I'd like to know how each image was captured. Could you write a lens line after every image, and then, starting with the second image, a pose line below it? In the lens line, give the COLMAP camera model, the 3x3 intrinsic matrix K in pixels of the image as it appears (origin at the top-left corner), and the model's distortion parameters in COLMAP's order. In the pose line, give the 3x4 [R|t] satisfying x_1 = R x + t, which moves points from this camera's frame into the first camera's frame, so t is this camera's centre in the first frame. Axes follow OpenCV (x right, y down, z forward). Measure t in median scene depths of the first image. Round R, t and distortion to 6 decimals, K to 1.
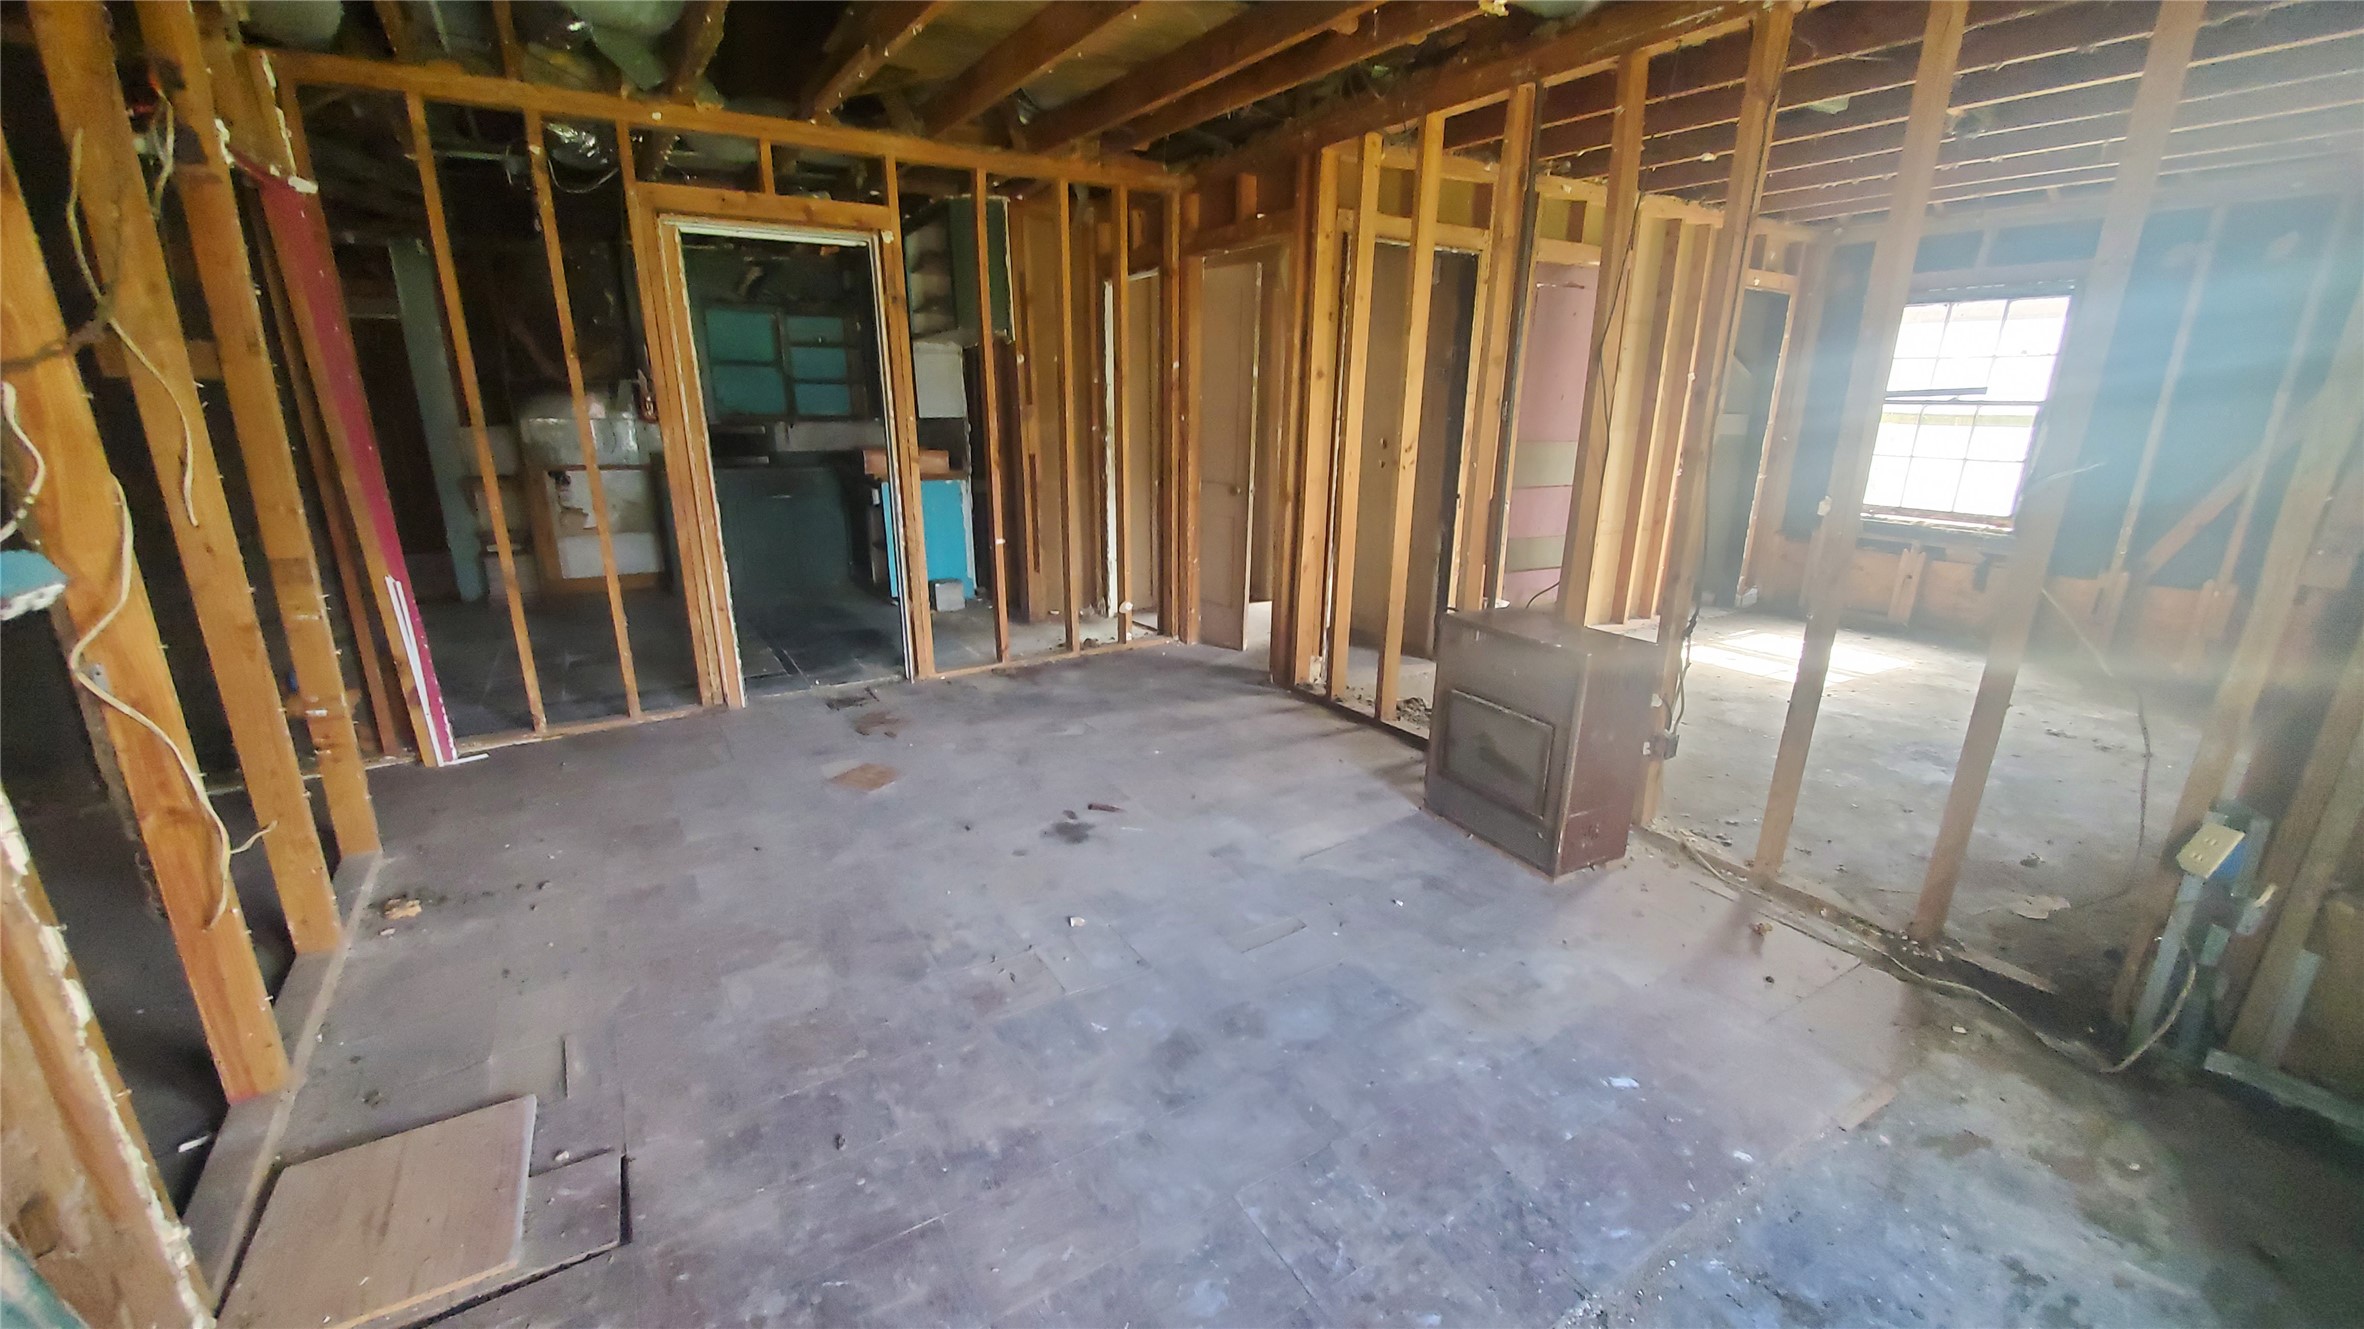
lens RADIAL K [[934.9, 0, 1196.7], [0, 934.9, 676.0], [0, 0, 1]] dist [0.002095, -0.000276]
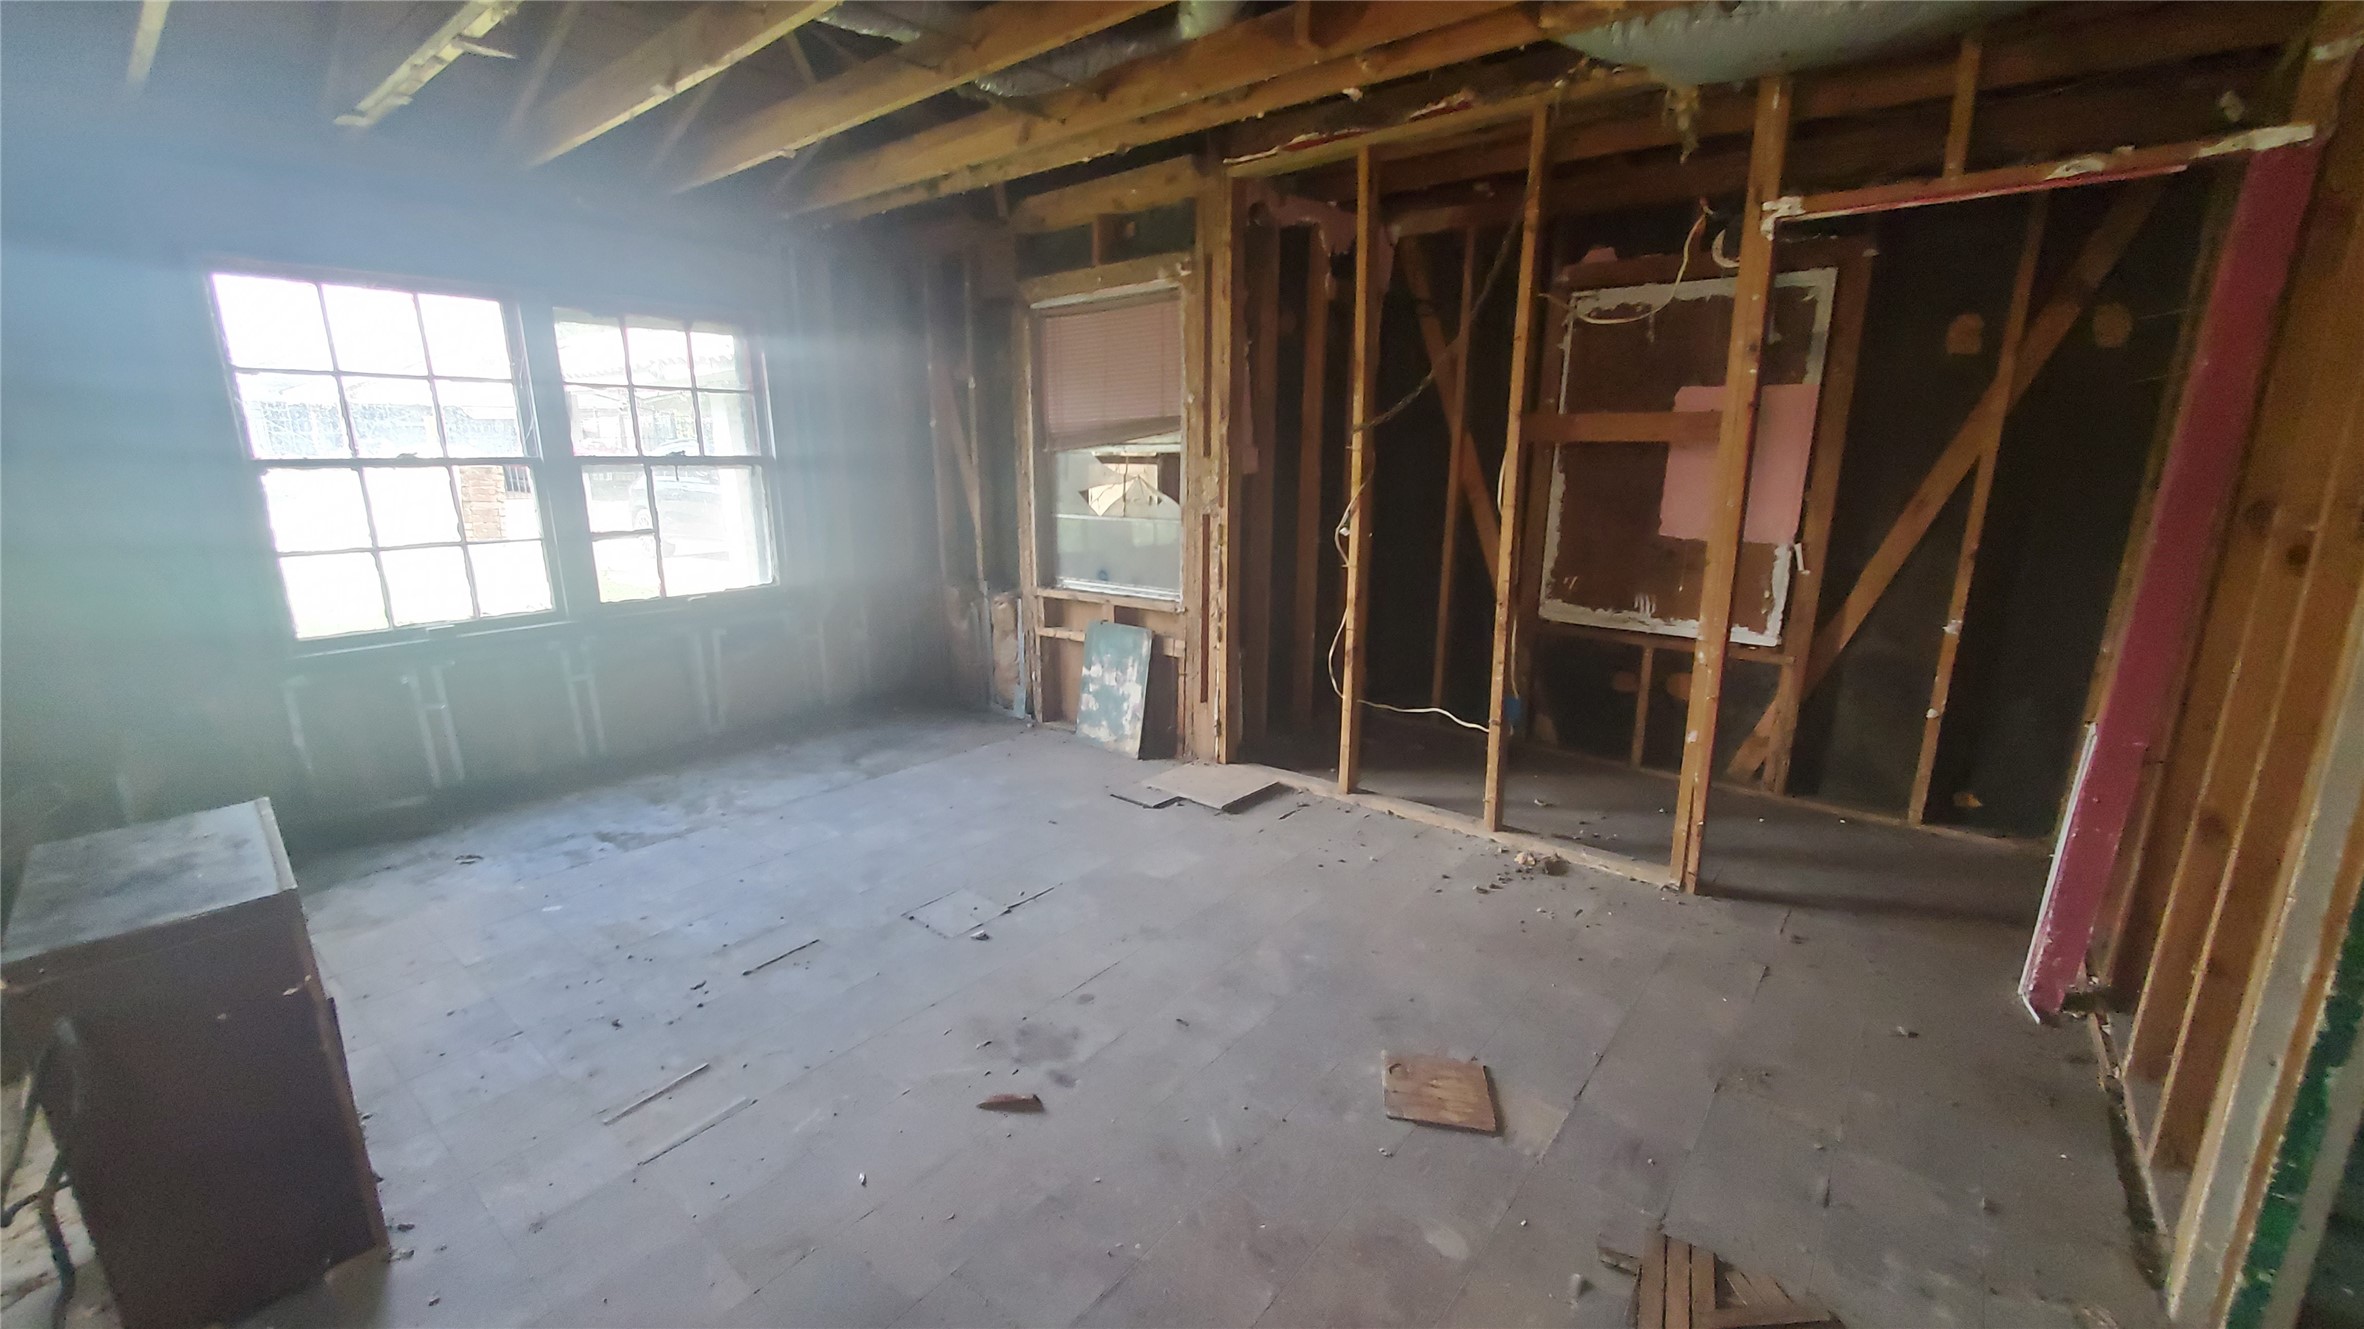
lens RADIAL K [[934.9, 0, 1196.7], [0, 934.9, 676.0], [0, 0, 1]] dist [0.002095, -0.000276]
pose [[-0.950860, 0.068097, -0.302040, -0.045824], [-0.095352, 0.863699, 0.494907, -0.451215], [0.294573, 0.499387, -0.814763, 1.465294]]
